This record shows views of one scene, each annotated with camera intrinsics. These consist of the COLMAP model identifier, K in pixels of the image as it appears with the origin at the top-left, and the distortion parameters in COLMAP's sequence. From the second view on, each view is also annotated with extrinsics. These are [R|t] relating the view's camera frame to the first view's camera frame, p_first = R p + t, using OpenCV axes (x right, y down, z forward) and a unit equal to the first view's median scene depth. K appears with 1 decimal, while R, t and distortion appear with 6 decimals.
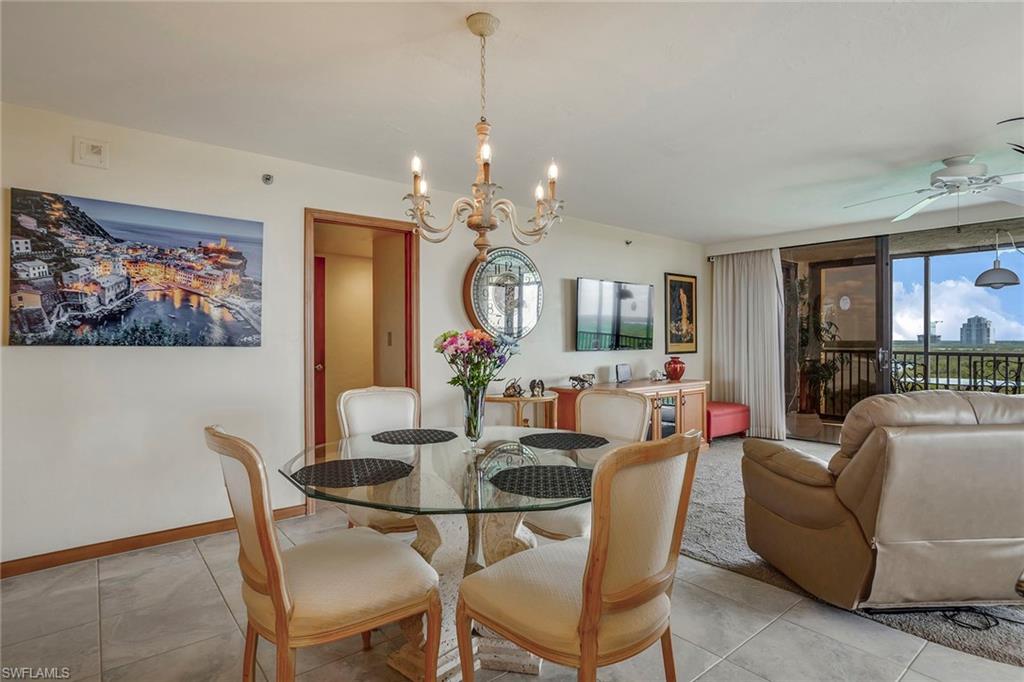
lens RADIAL K [[554.4, 0, 514.1], [0, 554.4, 356.1], [0, 0, 1]] dist [-0.002210, -0.000347]
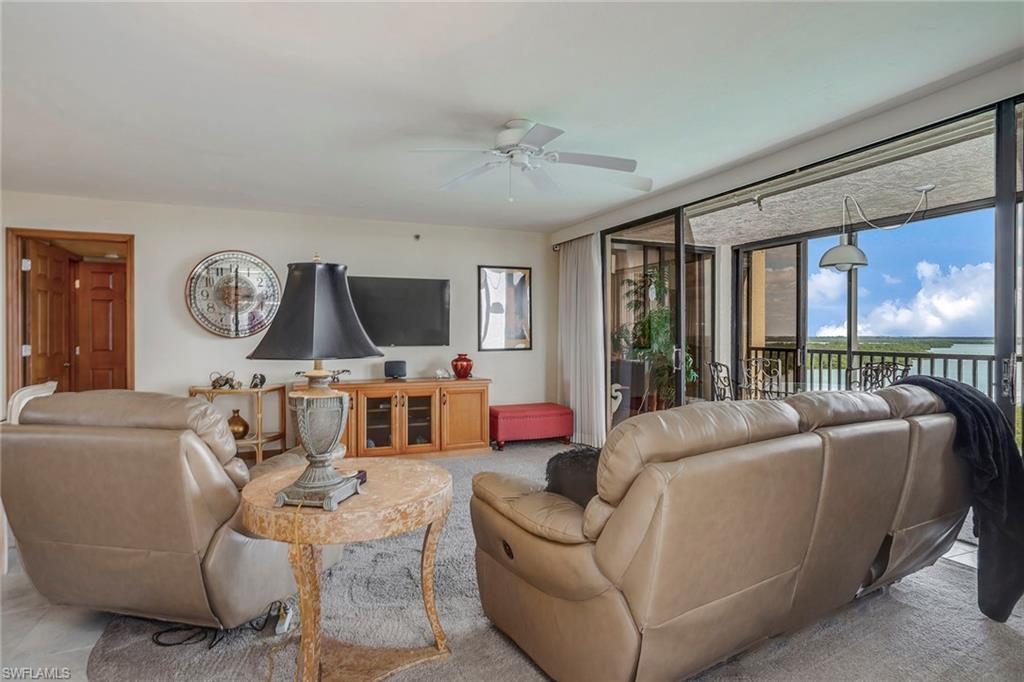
lens RADIAL K [[563.9, 0, 511.6], [0, 563.9, 346.1], [0, 0, 1]] dist [-0.002437, -0.000191]
pose [[0.953459, 0.003771, -0.301500, 0.608457], [-0.007918, 0.999890, -0.012531, -0.000229], [0.301419, 0.014335, 0.953384, 0.093189]]
